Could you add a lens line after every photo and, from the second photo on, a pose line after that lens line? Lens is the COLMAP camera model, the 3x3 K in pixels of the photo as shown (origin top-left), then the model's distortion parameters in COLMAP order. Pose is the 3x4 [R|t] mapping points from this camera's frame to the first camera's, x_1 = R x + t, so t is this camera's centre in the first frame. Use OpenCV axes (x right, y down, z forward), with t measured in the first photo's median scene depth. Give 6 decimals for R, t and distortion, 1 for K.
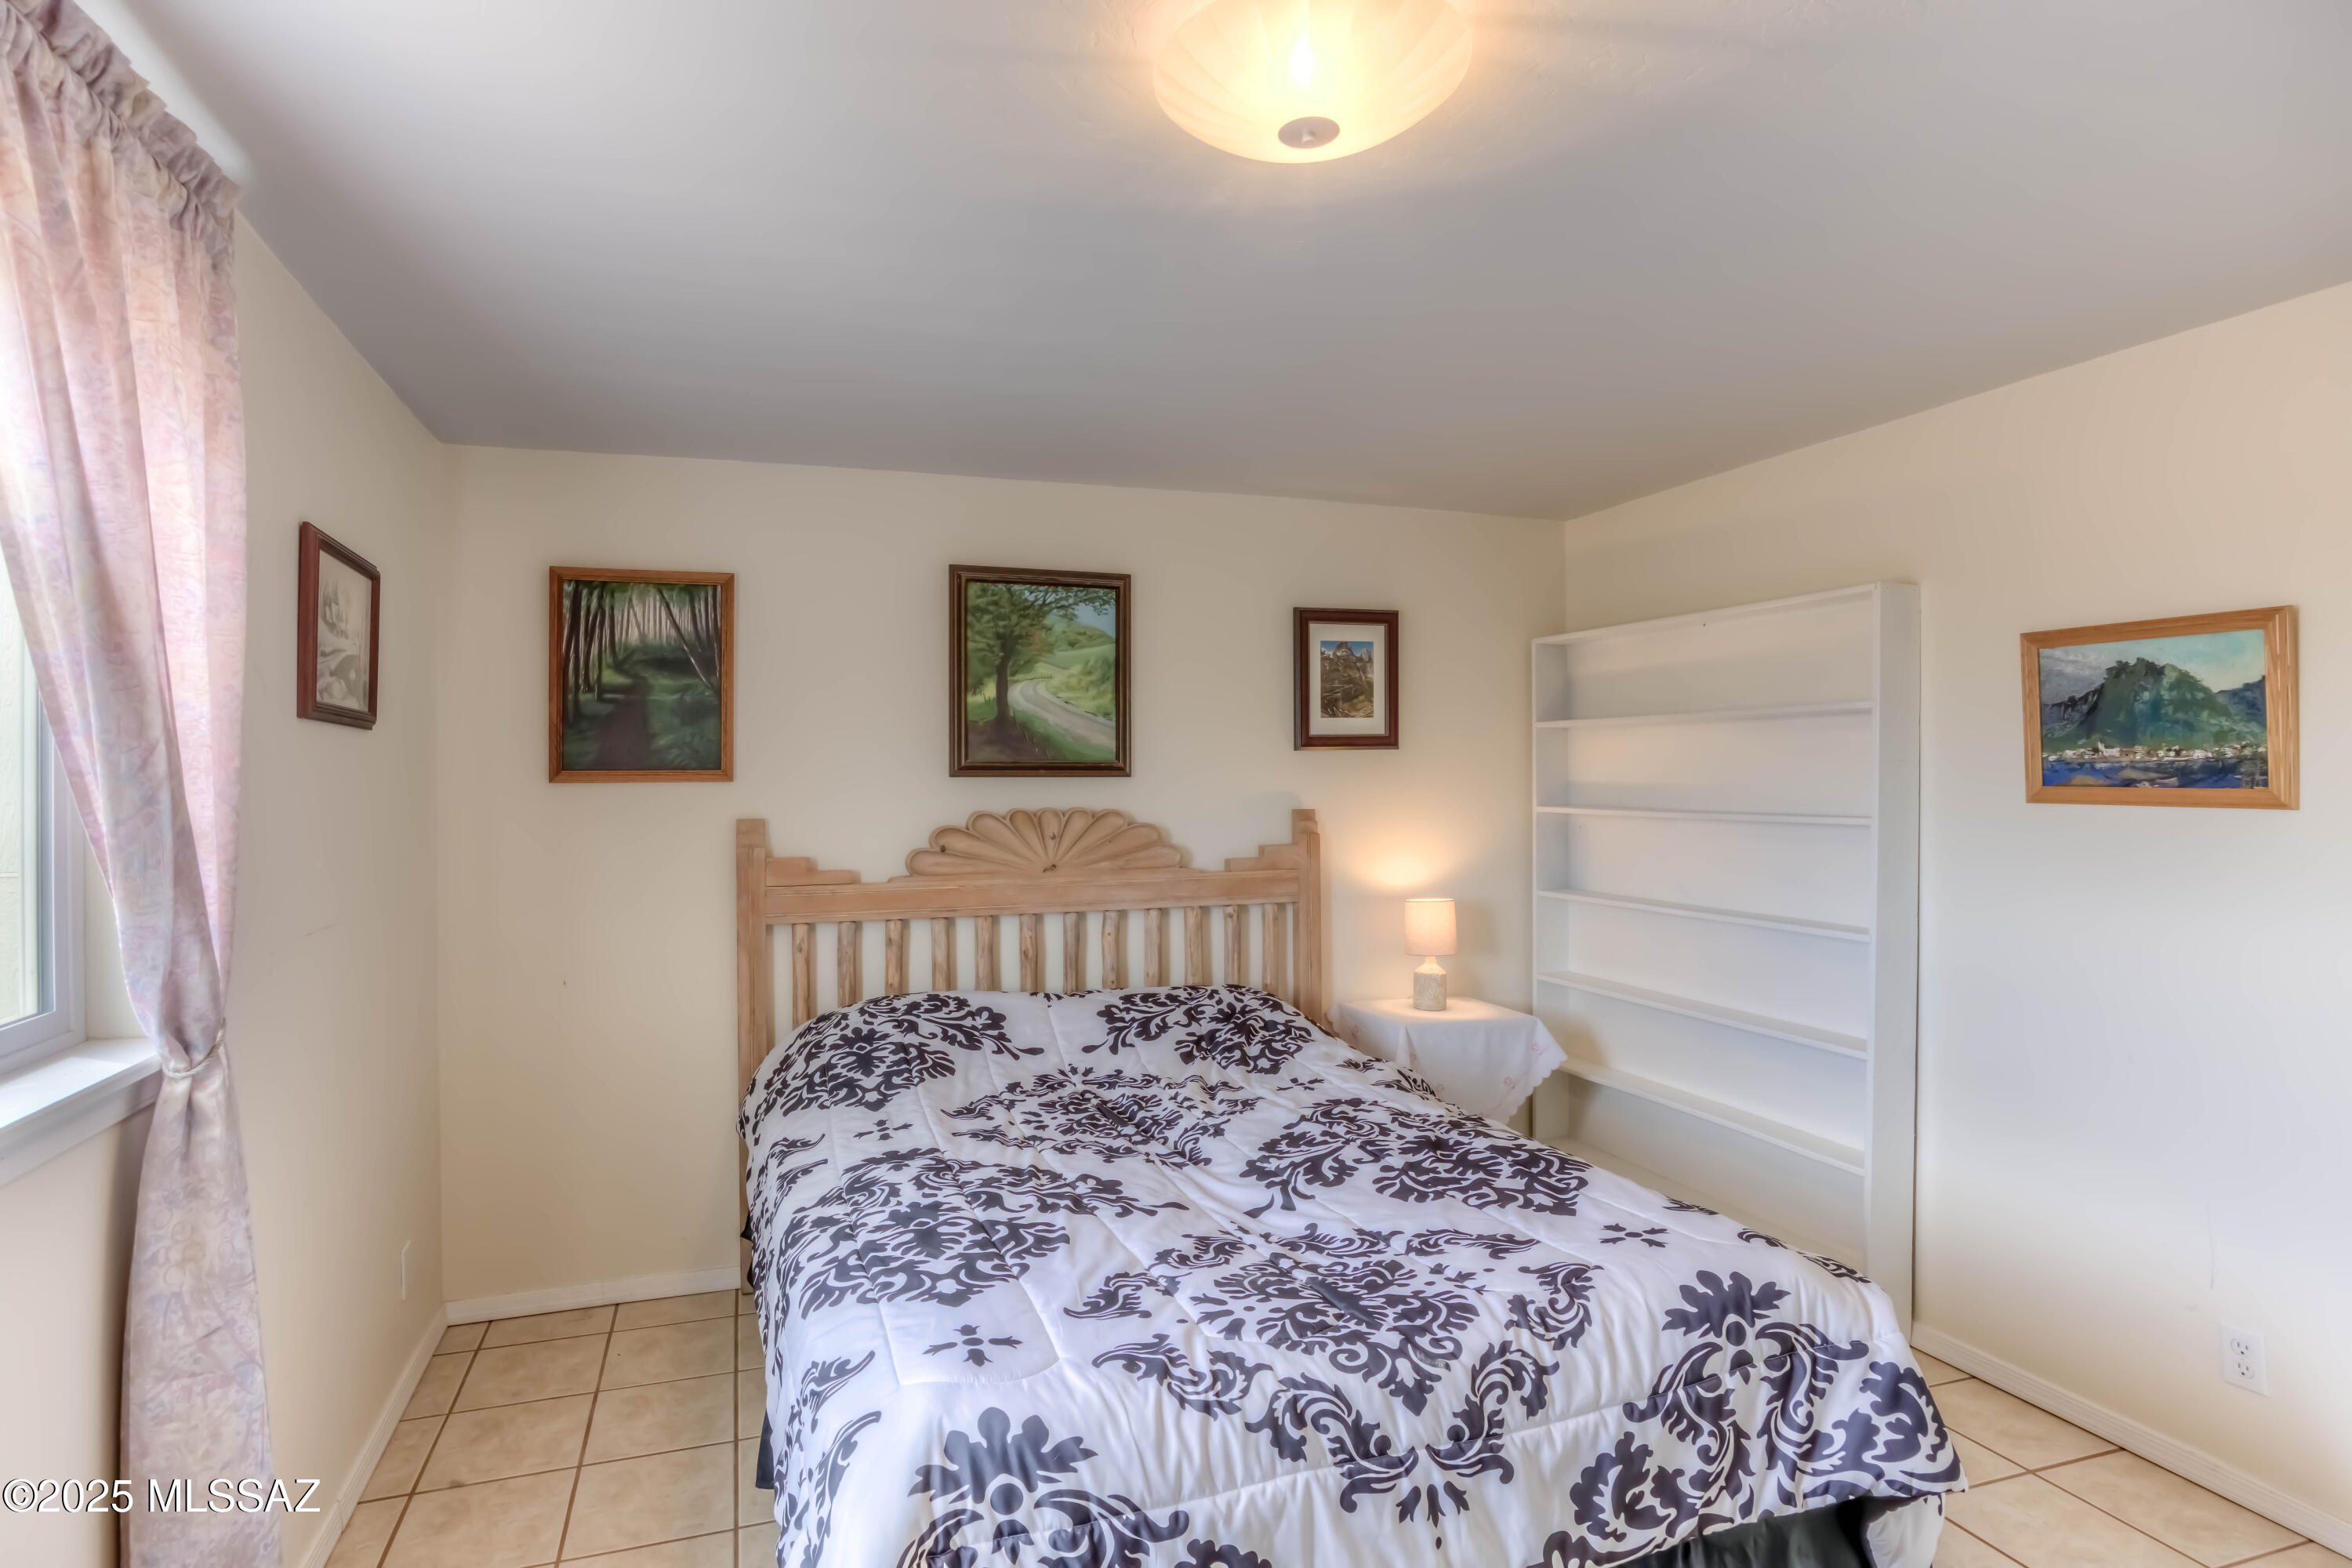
lens RADIAL K [[1175.9, 0, 1101.3], [0, 1175.9, 774.8], [0, 0, 1]] dist [-0.053647, 0.020774]
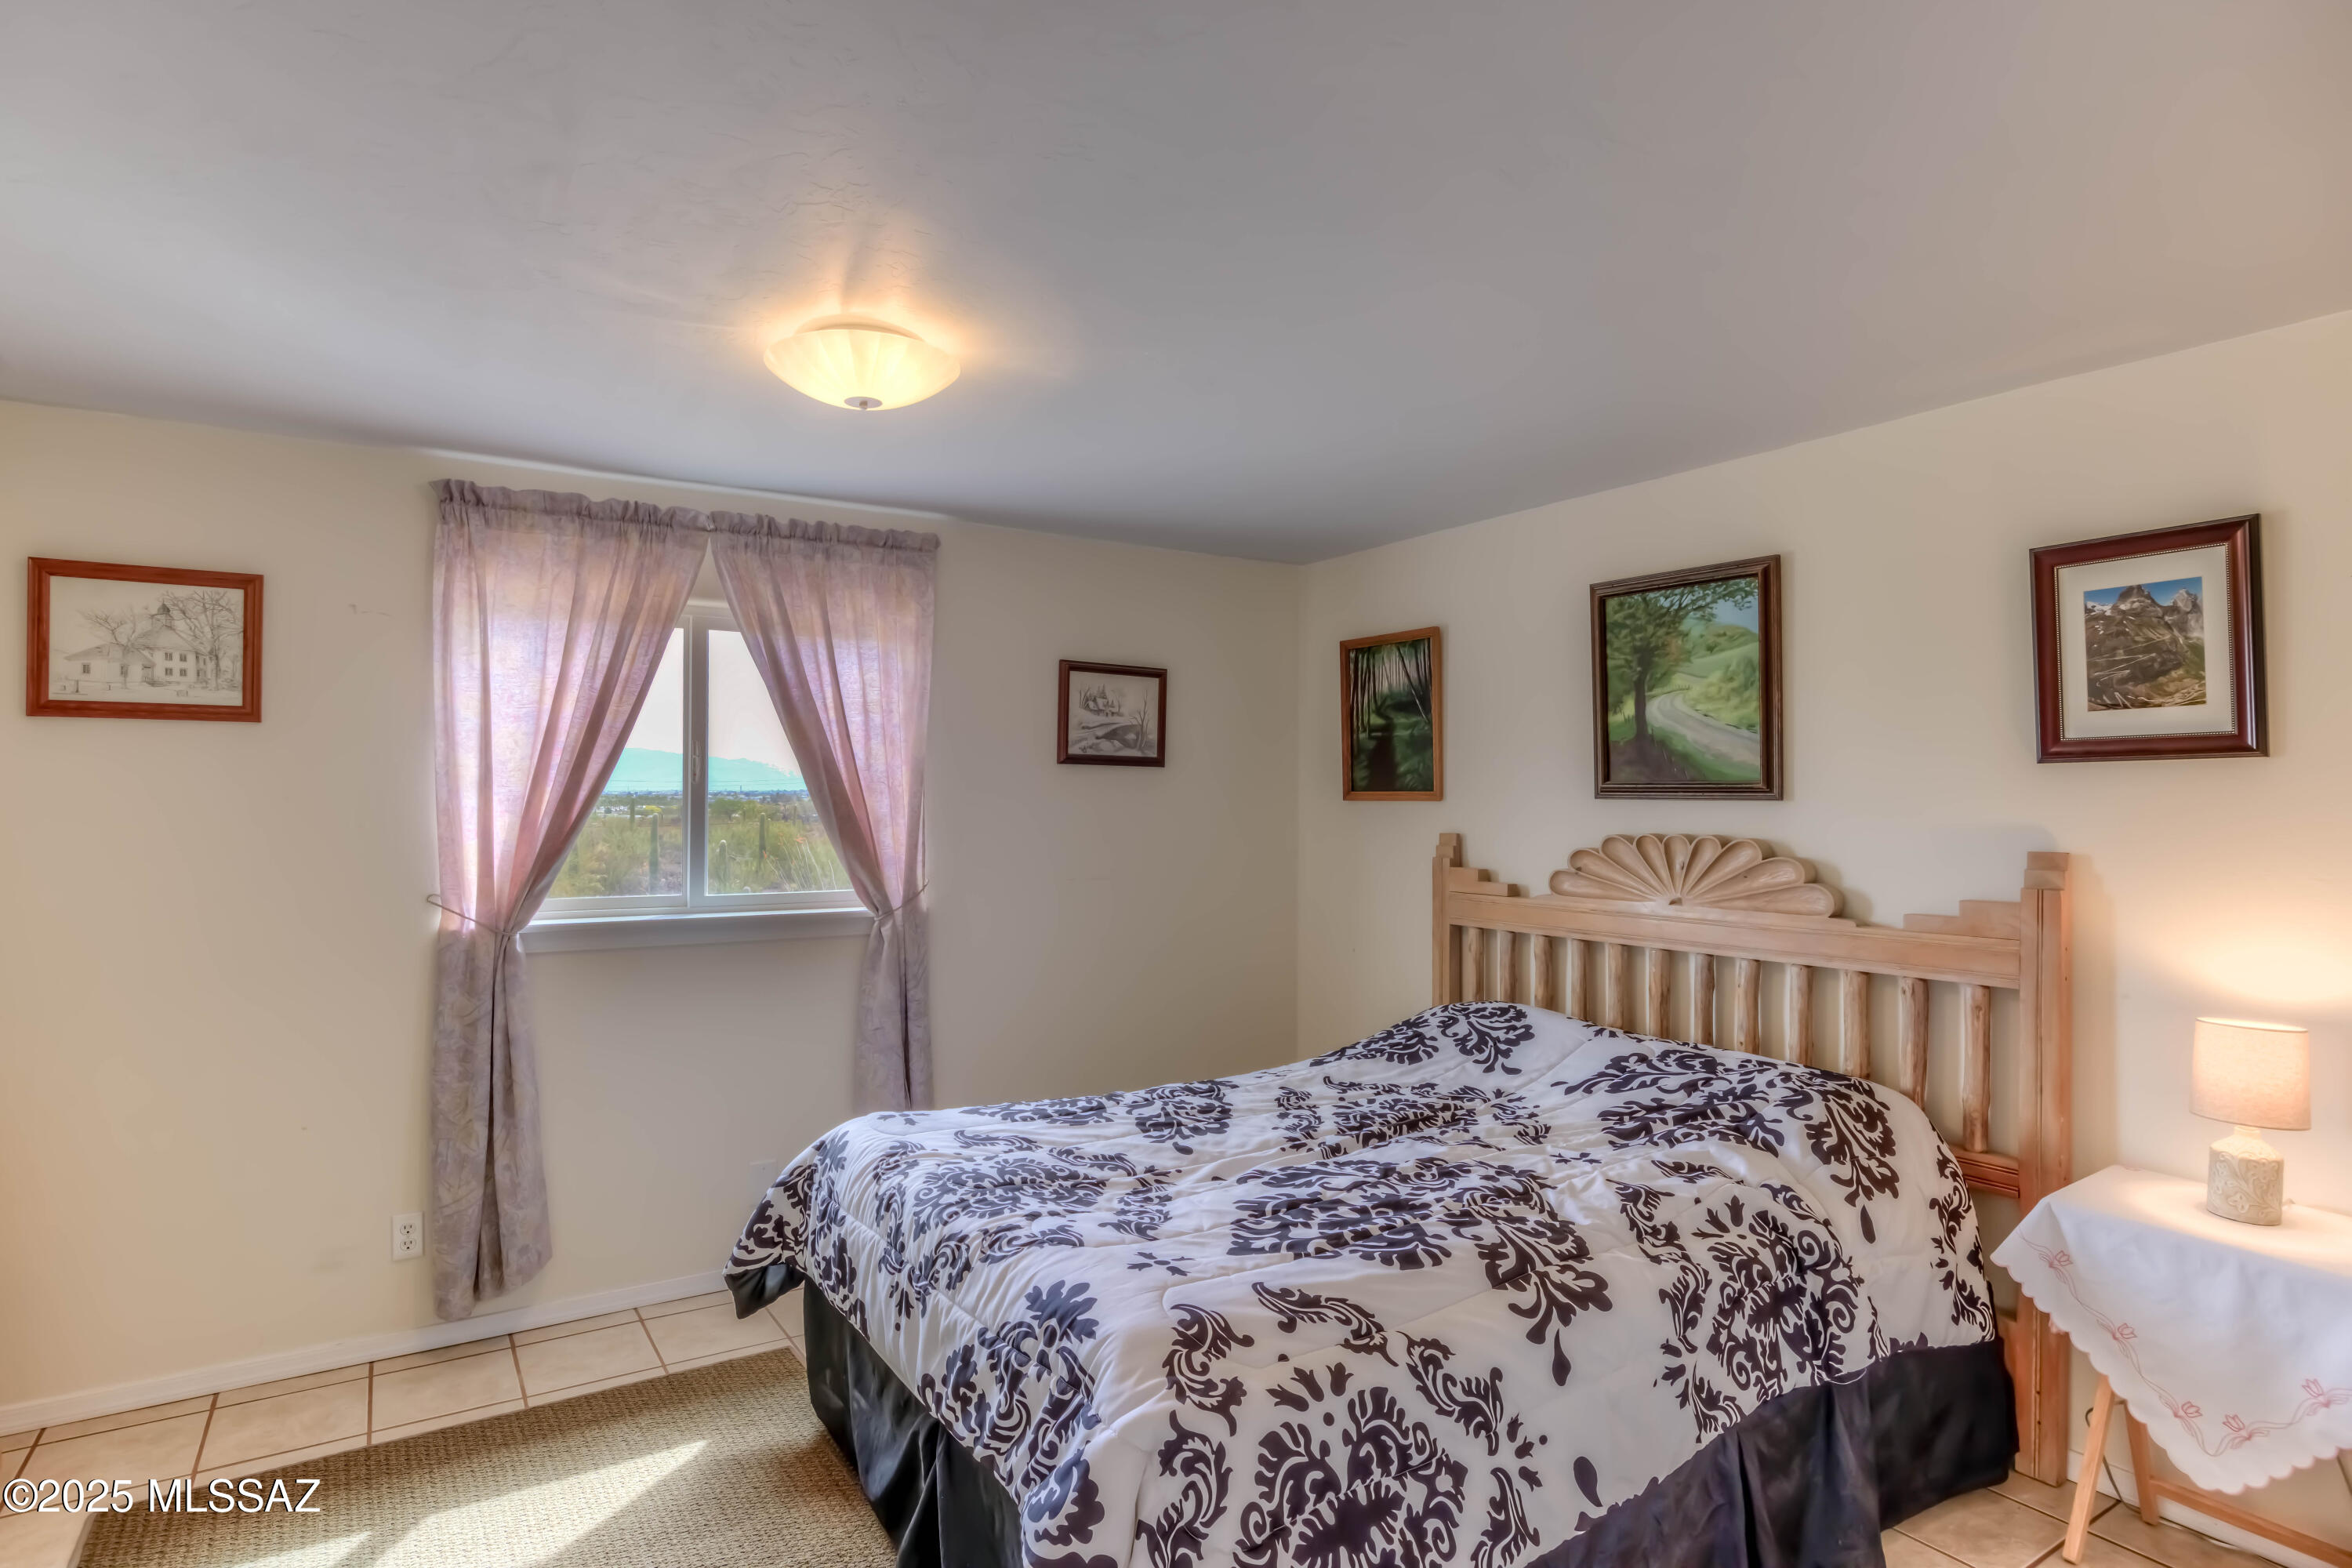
lens RADIAL K [[1254.0, 0, 1176.0], [0, 1254.0, 784.0], [0, 0, 1]] dist [-0.002885, -0.000481]
pose [[0.265366, -0.001194, -0.964147, 0.789356], [0.000388, 0.999999, -0.001131, -0.009287], [0.964148, -0.000073, 0.265366, 0.375392]]
